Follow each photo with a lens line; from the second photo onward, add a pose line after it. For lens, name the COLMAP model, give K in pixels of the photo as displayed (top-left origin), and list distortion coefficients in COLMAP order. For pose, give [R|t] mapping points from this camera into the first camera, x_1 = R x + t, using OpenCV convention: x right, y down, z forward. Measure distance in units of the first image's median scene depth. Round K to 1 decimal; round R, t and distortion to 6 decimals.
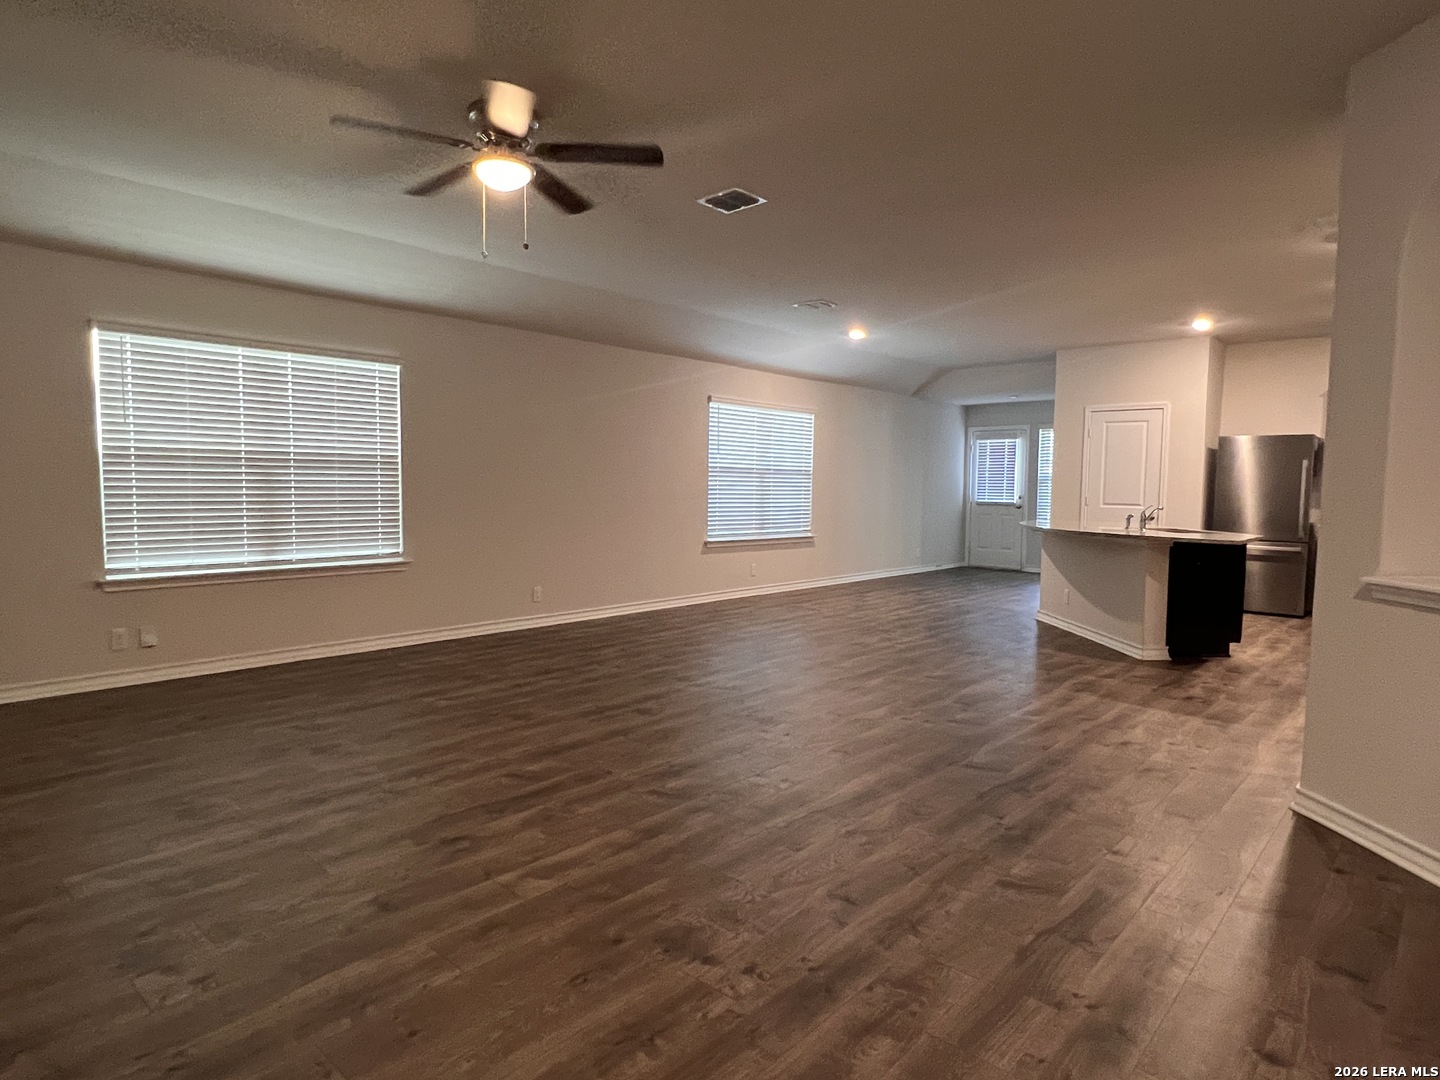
lens RADIAL K [[831.2, 0, 720.0], [0, 831.2, 540.0], [0, 0, 1]] dist [-0.001200, -0.001799]
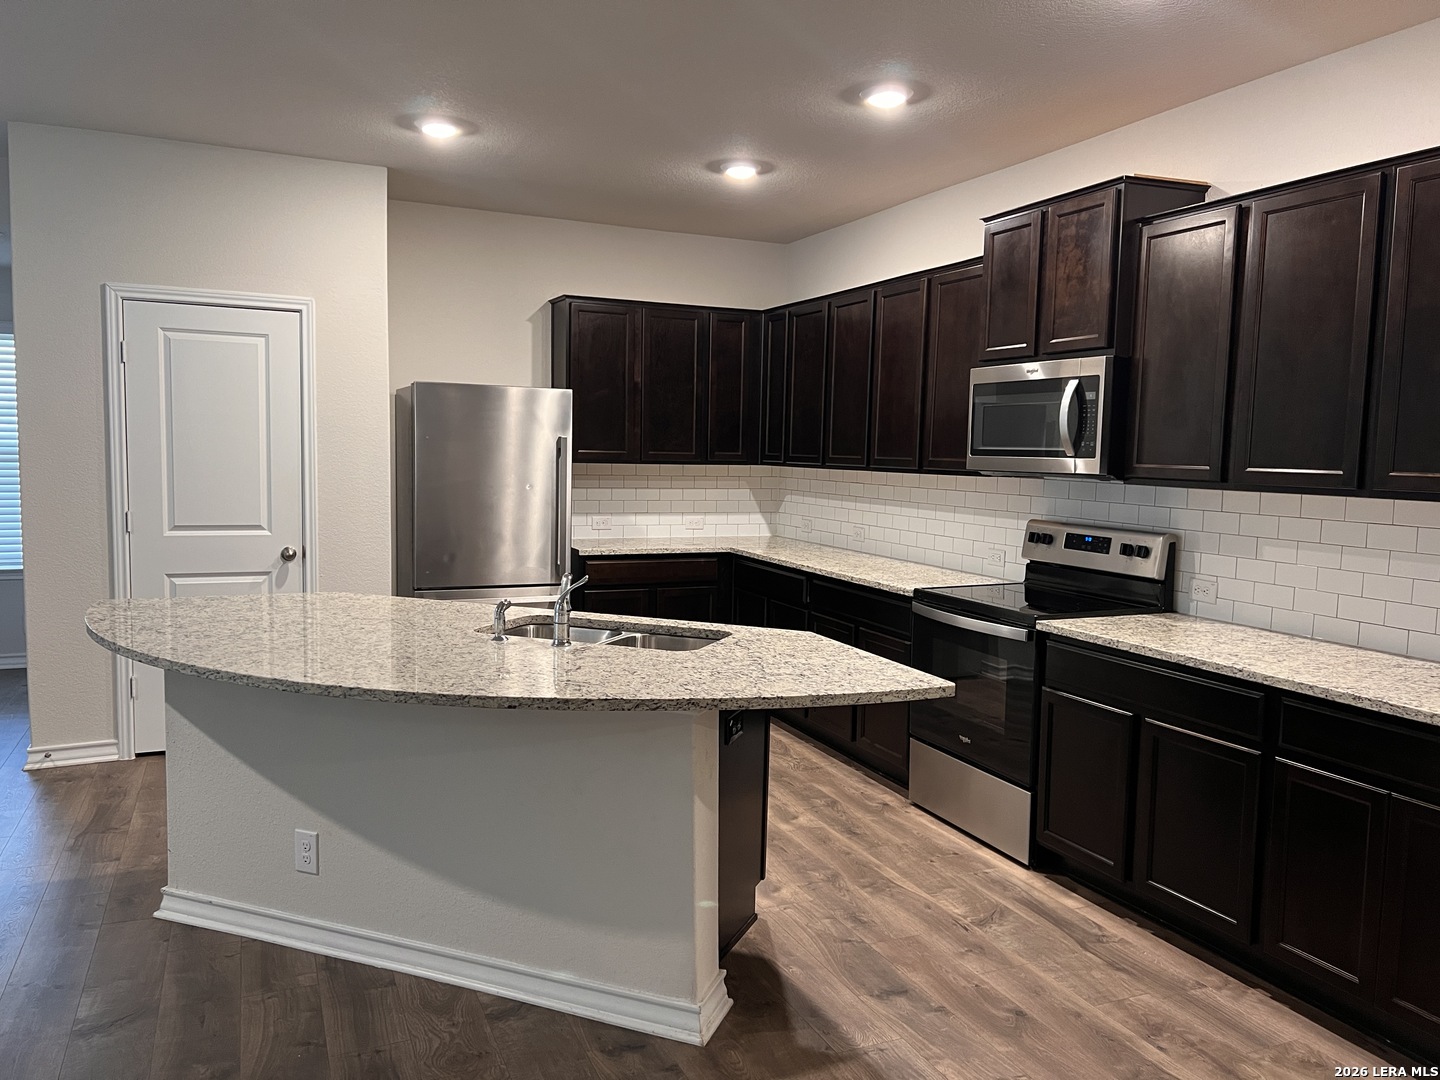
lens RADIAL K [[1085.0, 0, 720.0], [0, 1085.0, 540.0], [0, 0, 1]] dist [0.040596, -0.005428]
pose [[0.403592, -0.081870, 0.911269, 0.078481], [0.044938, 0.996560, 0.069630, -0.067294], [-0.913835, 0.012848, 0.405883, 0.563466]]
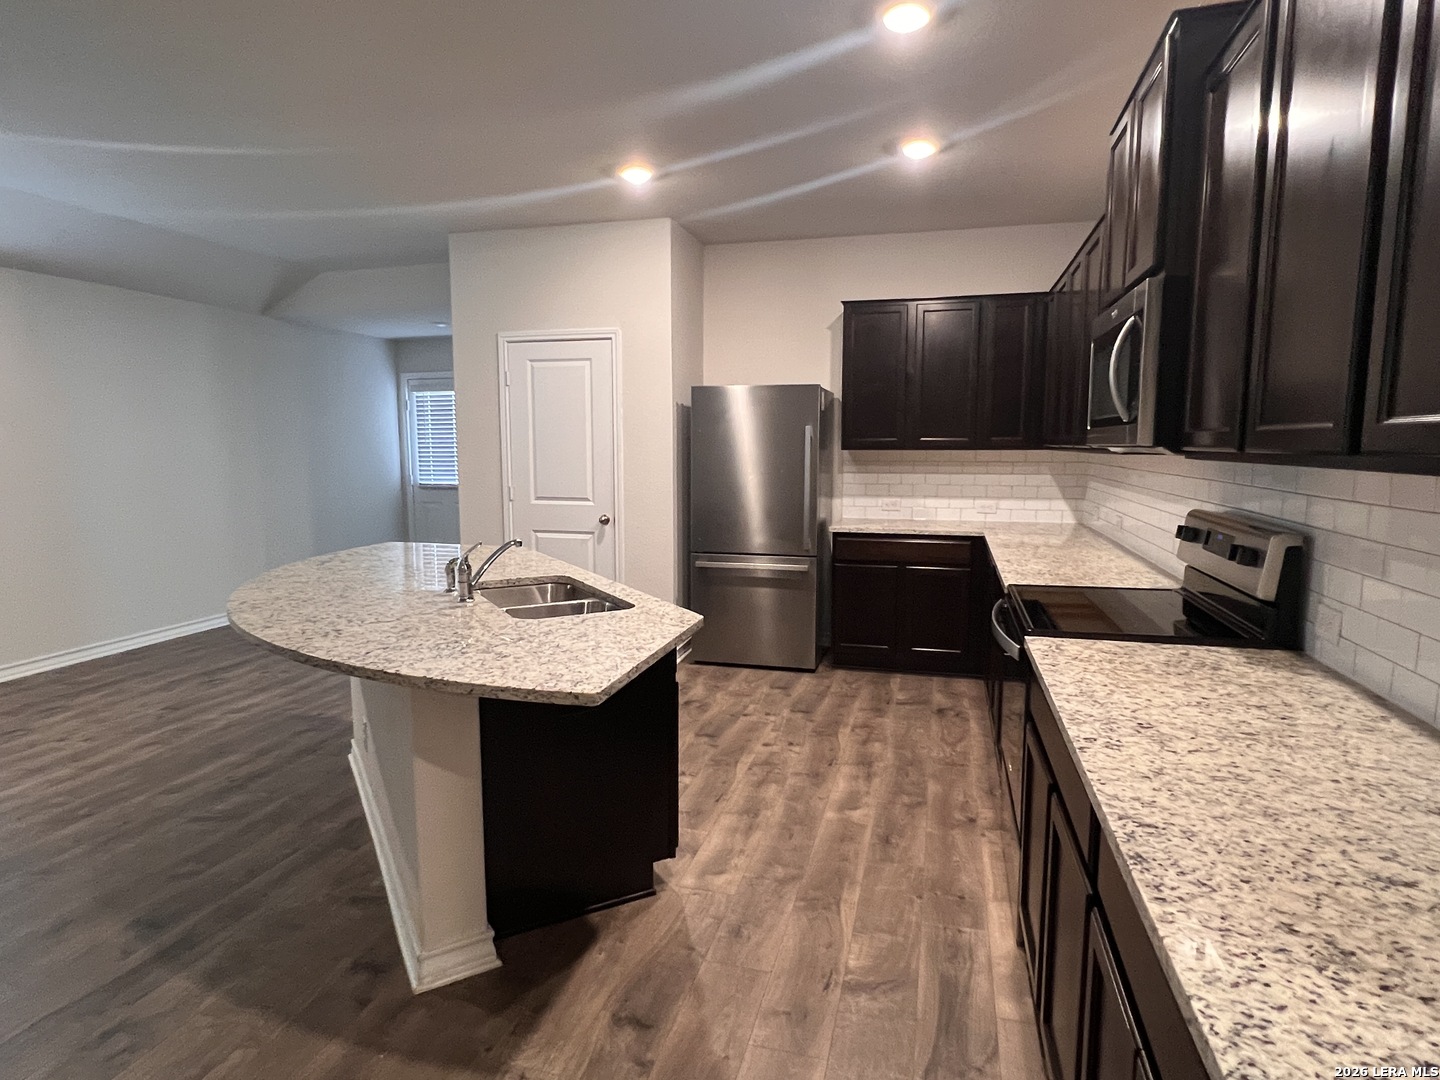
lens RADIAL K [[812.8, 0, 717.5], [0, 812.8, 538.1], [0, 0, 1]] dist [-0.000822, 0.000074]
pose [[0.891712, -0.064151, 0.448034, 0.334422], [0.041088, 0.997291, 0.061020, -0.048057], [-0.450735, -0.036003, 0.891932, 0.442360]]
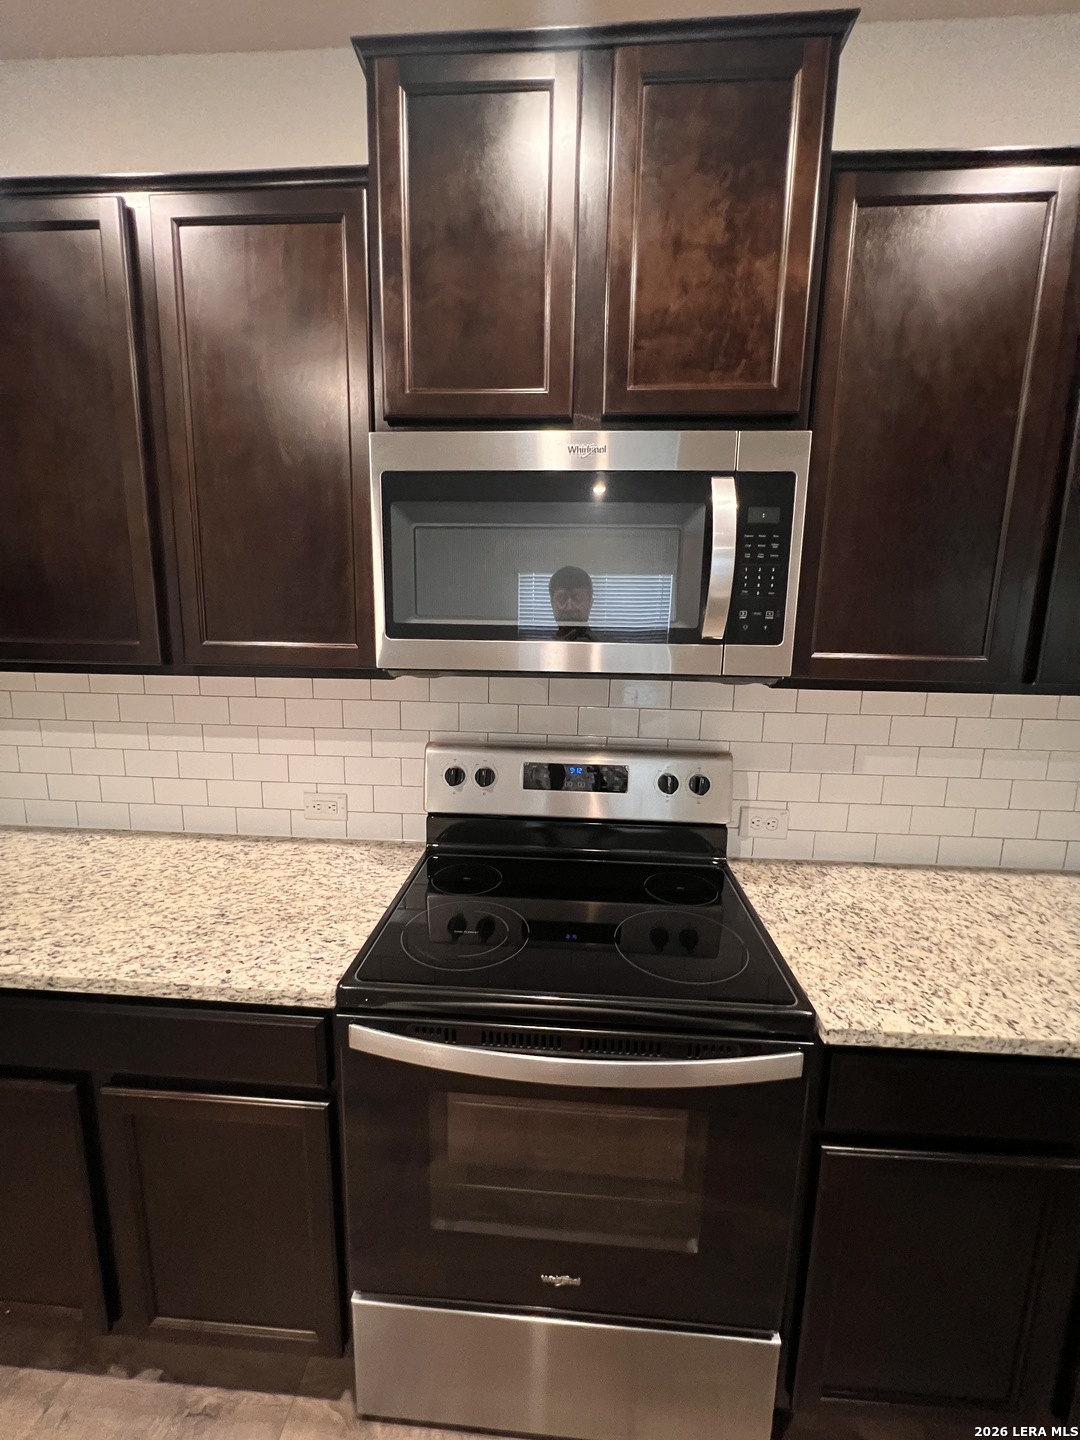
lens RADIAL K [[578.8, 0, 540.0], [0, 578.8, 720.0], [0, 0, 1]] dist [-0.002068, 0.001103]
pose [[-0.623223, -0.148139, 0.767885, 0.494447], [0.029917, 0.976660, 0.212697, -0.074455], [-0.781472, 0.155531, -0.604245, 0.720004]]
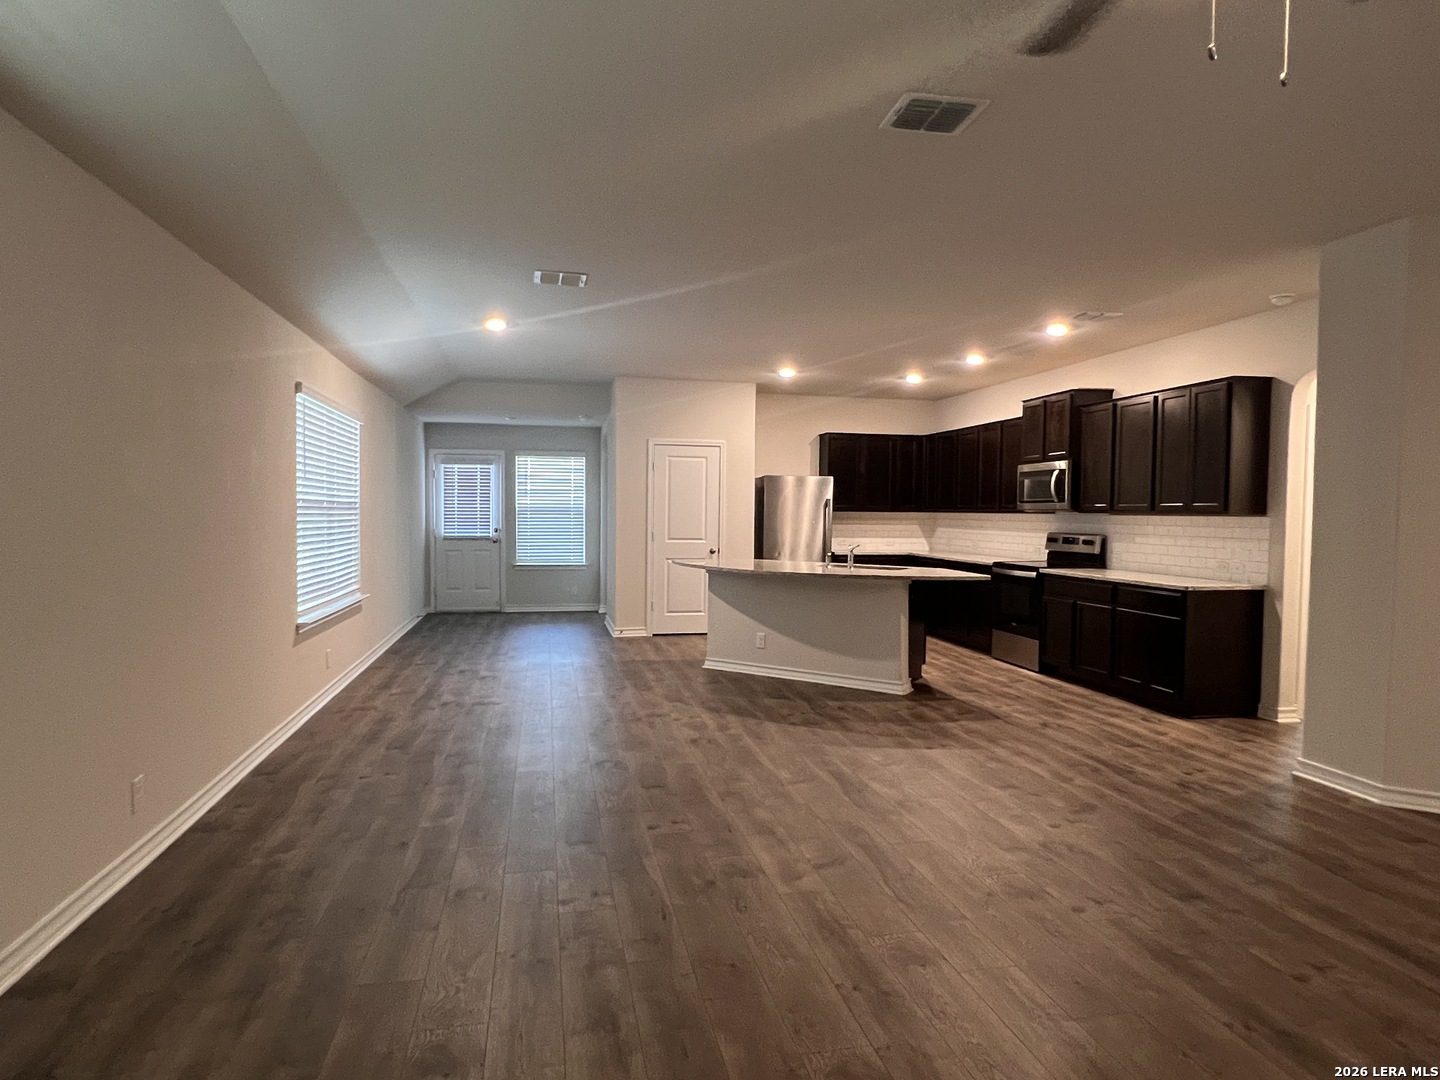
lens RADIAL K [[831.2, 0, 720.0], [0, 831.2, 540.0], [0, 0, 1]] dist [-0.001200, -0.001799]
pose [[0.581834, -0.033216, 0.812629, -0.325774], [0.050862, 0.998696, 0.004405, -0.046288], [-0.811716, 0.038769, 0.582764, 0.400381]]
